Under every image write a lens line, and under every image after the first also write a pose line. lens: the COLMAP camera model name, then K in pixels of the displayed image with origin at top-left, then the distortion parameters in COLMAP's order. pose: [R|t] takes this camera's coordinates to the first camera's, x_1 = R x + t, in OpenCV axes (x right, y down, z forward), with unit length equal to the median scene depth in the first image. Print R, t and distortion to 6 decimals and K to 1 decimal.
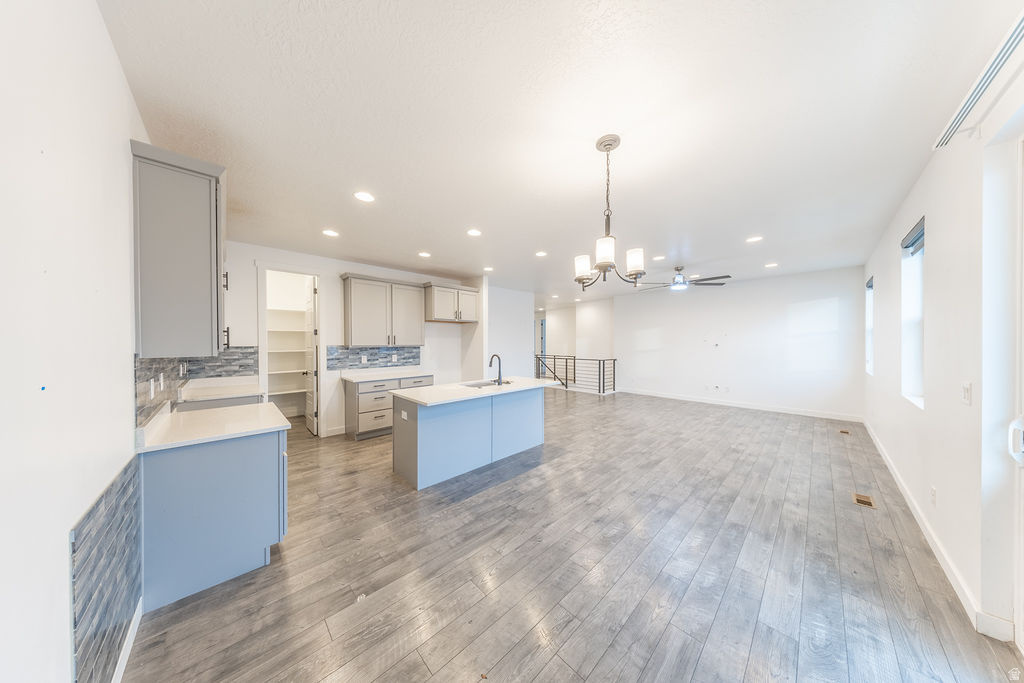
lens RADIAL K [[294.4, 0, 512.0], [0, 294.4, 341.5], [0, 0, 1]] dist [0.001309, -0.000039]
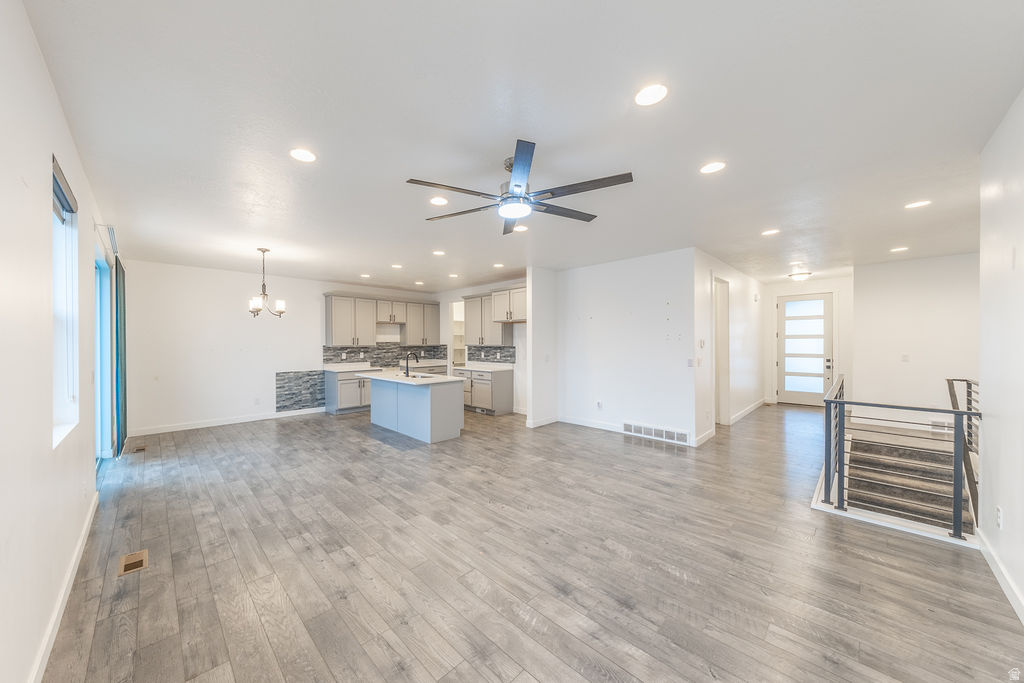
lens RADIAL K [[357.1, 0, 494.4], [0, 357.1, 350.5], [0, 0, 1]] dist [0.000119, -0.000071]
pose [[0.004435, 0.027626, -0.999608, 1.451019], [0.007251, 0.999591, 0.027658, -0.007270], [0.999964, -0.007371, 0.004233, 1.331149]]
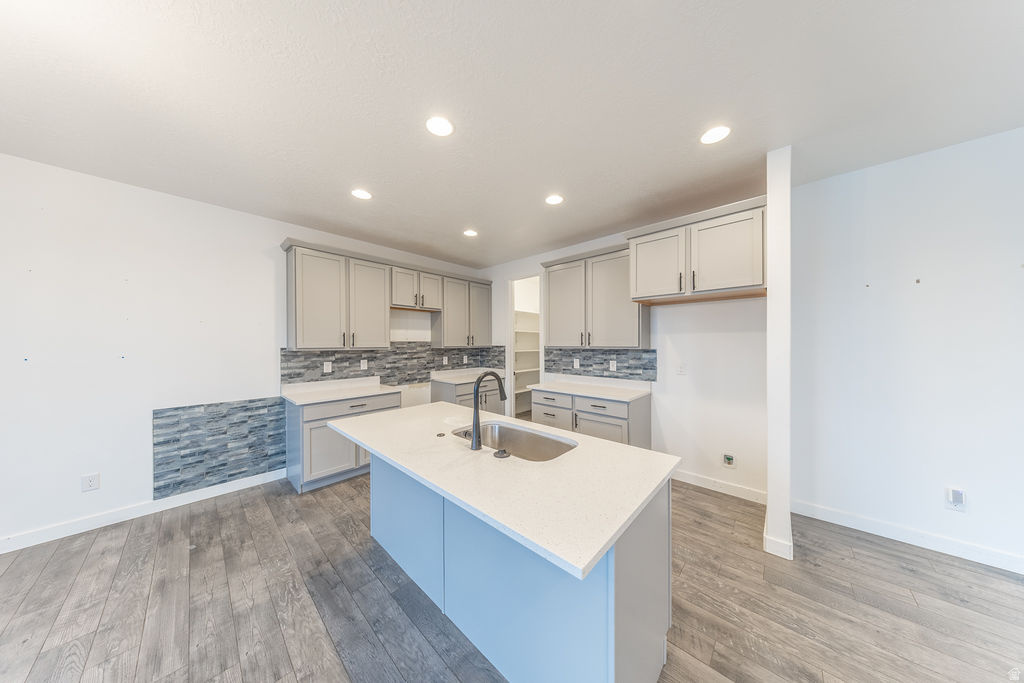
lens RADIAL K [[294.4, 0, 512.0], [0, 294.4, 341.5], [0, 0, 1]] dist [0.001309, -0.000039]
pose [[0.062528, -0.000113, -0.998043, 0.356889], [0.005865, 0.999983, 0.000254, -0.000924], [0.998026, -0.005869, 0.062528, 0.989004]]
